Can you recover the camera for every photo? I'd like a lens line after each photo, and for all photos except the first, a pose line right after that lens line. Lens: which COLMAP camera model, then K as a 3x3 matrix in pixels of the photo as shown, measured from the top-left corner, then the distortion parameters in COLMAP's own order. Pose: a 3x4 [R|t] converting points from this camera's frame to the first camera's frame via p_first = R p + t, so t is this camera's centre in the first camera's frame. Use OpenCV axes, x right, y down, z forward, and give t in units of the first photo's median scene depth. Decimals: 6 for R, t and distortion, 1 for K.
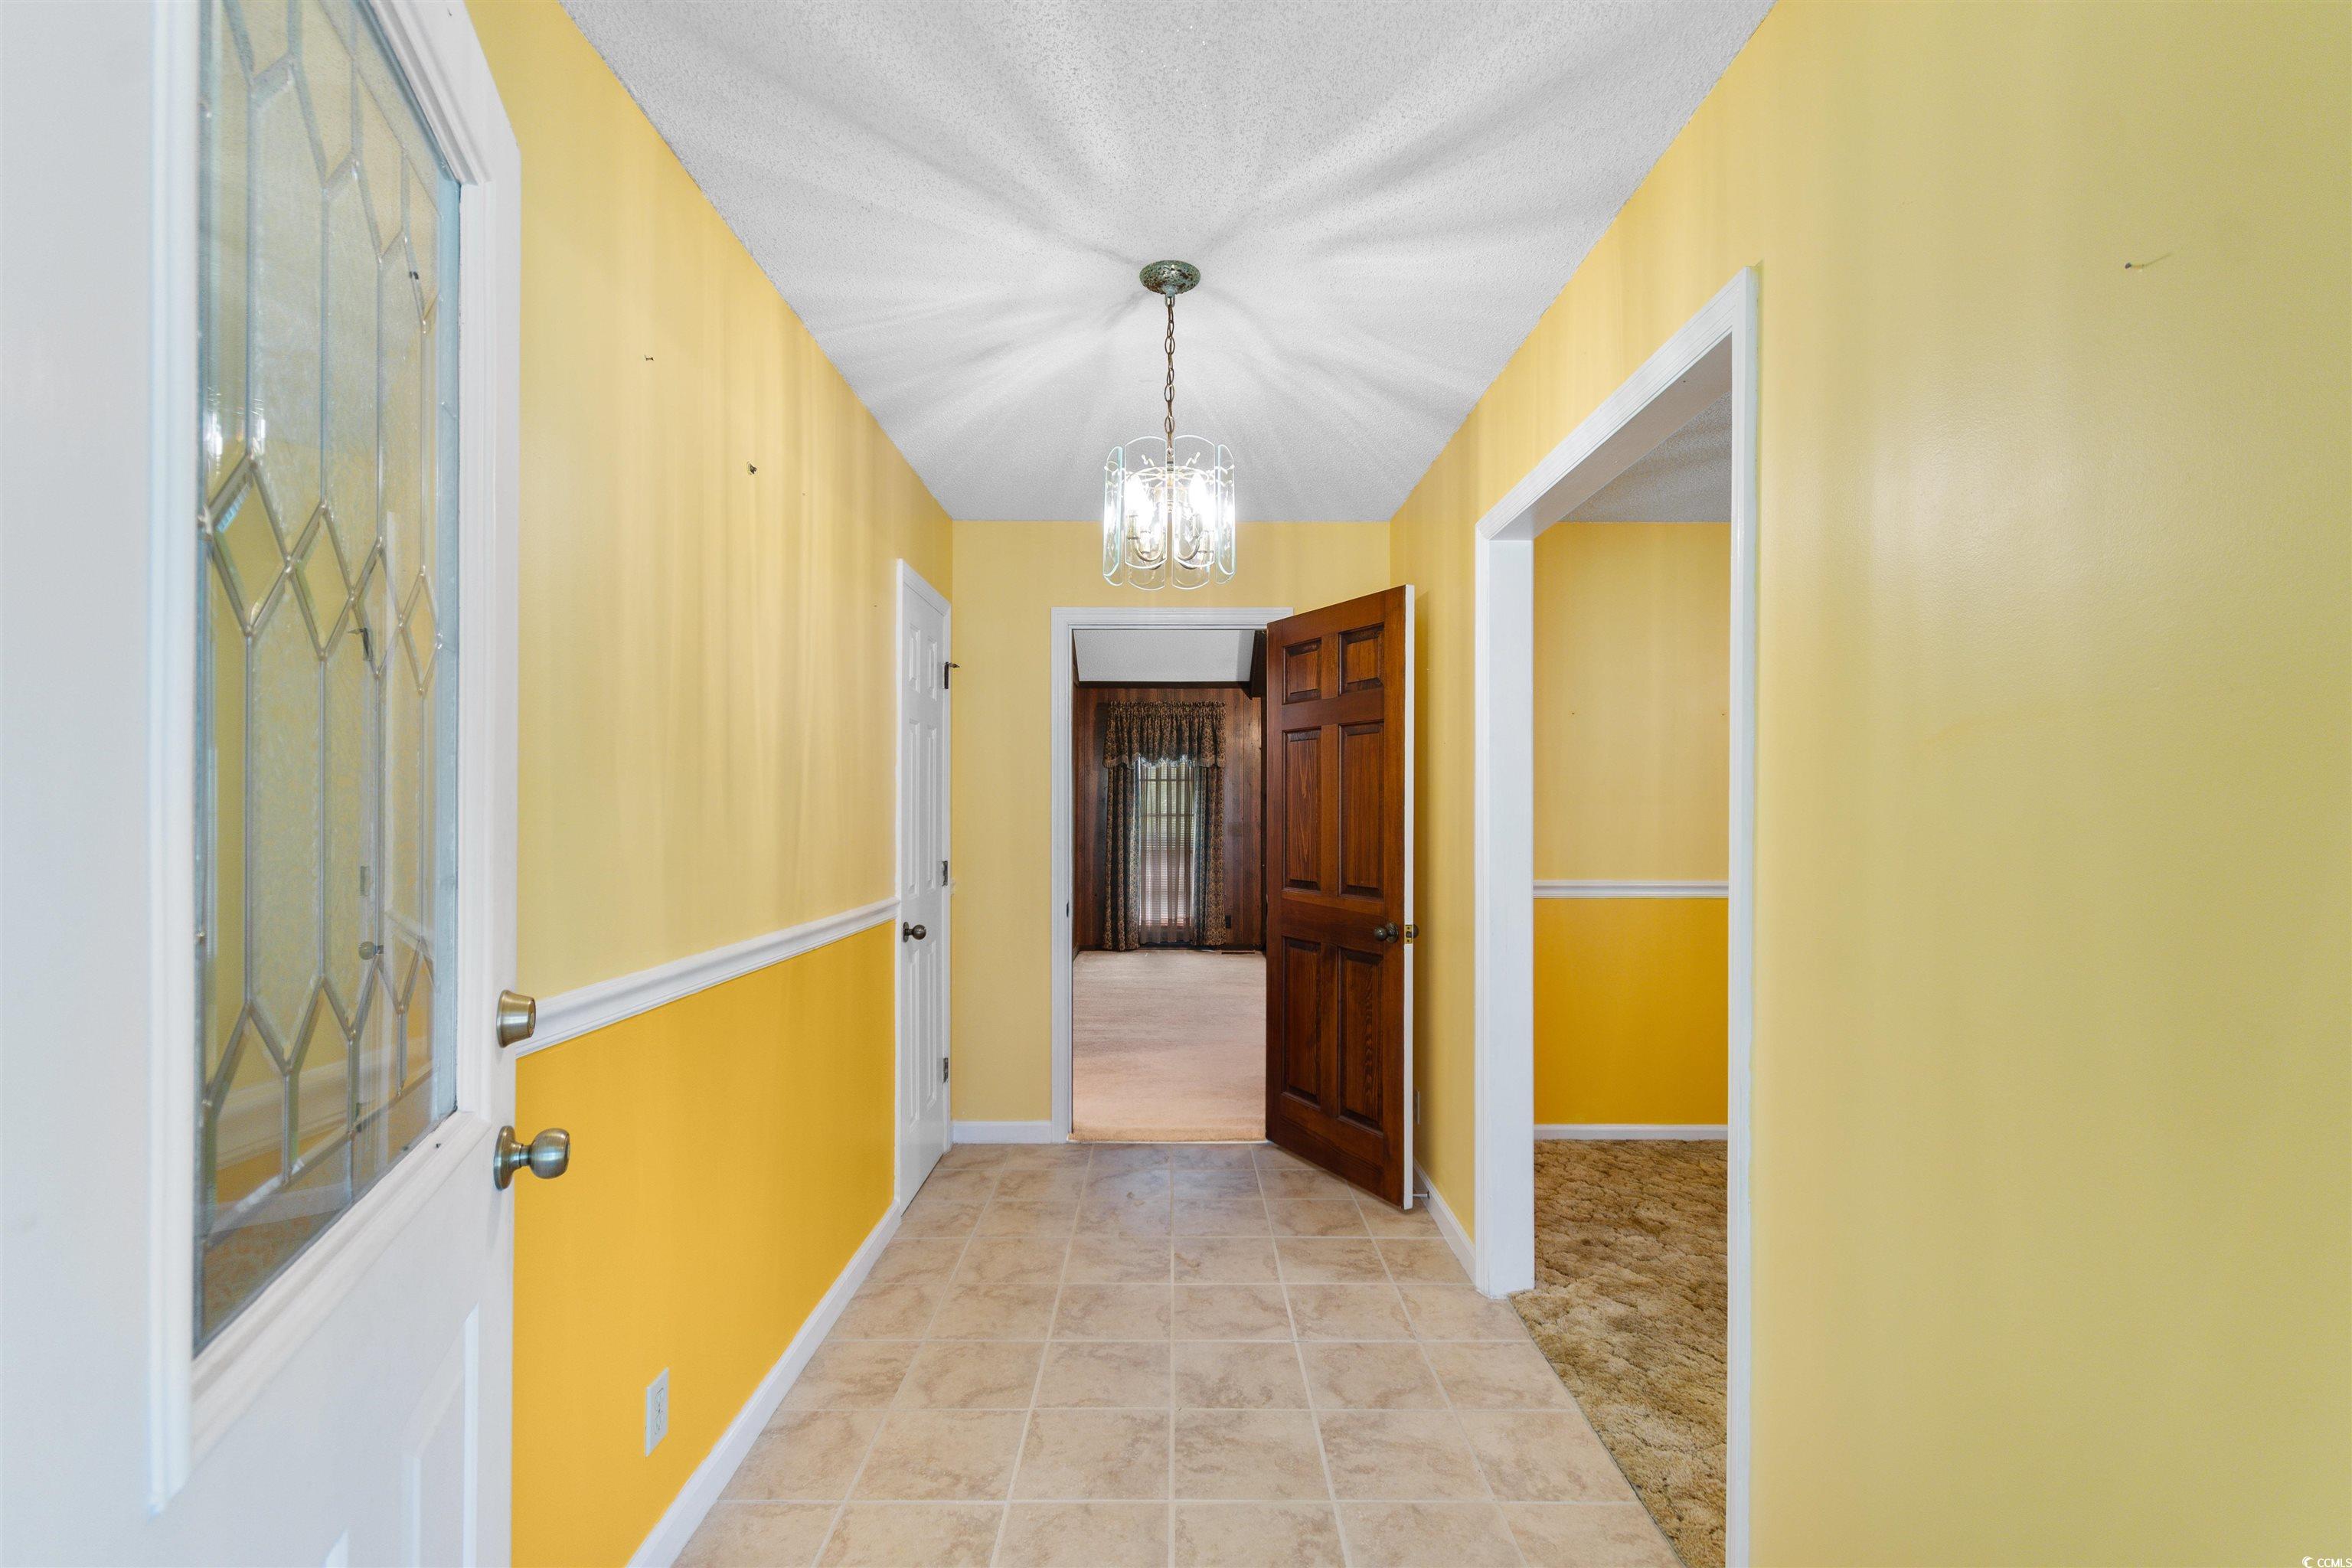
lens RADIAL K [[1047.8, 0, 1171.2], [0, 1047.8, 803.2], [0, 0, 1]] dist [0.007779, -0.002471]
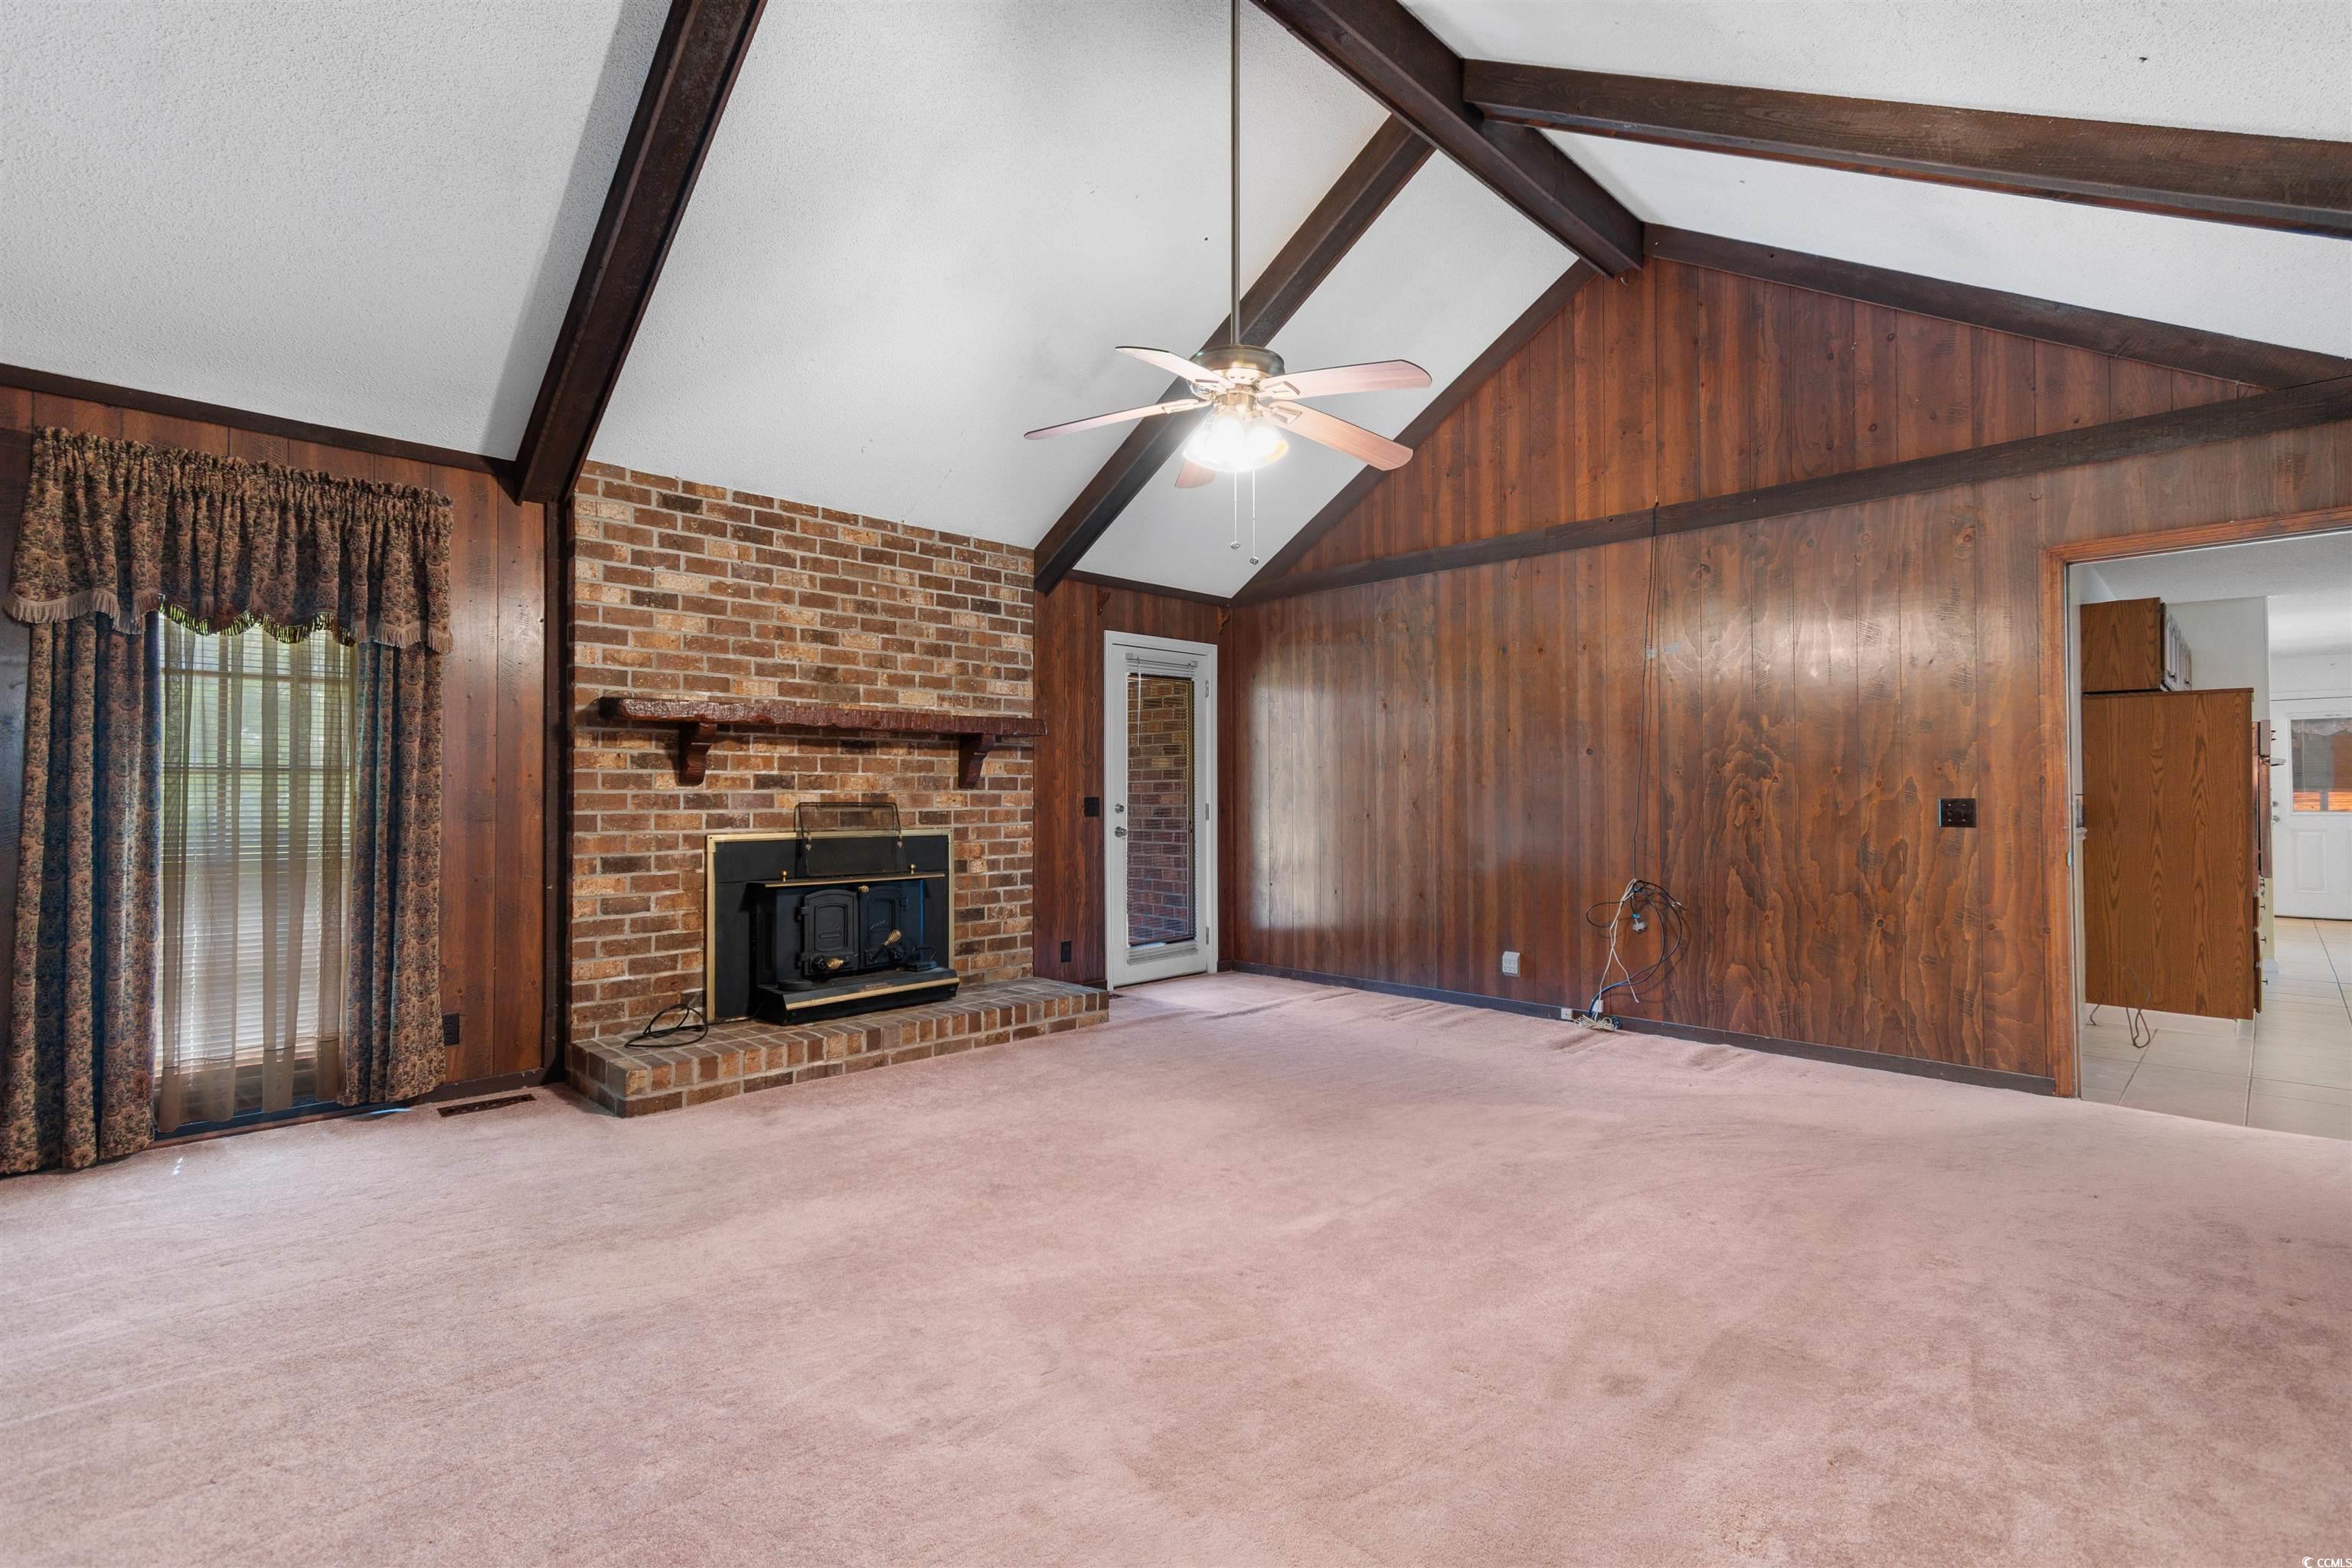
lens RADIAL K [[1047.8, 0, 1146.6], [0, 1047.8, 790.3], [0, 0, 1]] dist [0.007779, -0.002471]
pose [[0.761590, 0.008366, 0.648005, -0.006908], [-0.008392, 0.999960, -0.003047, 0.017551], [-0.648005, -0.003117, 0.761630, 0.511547]]
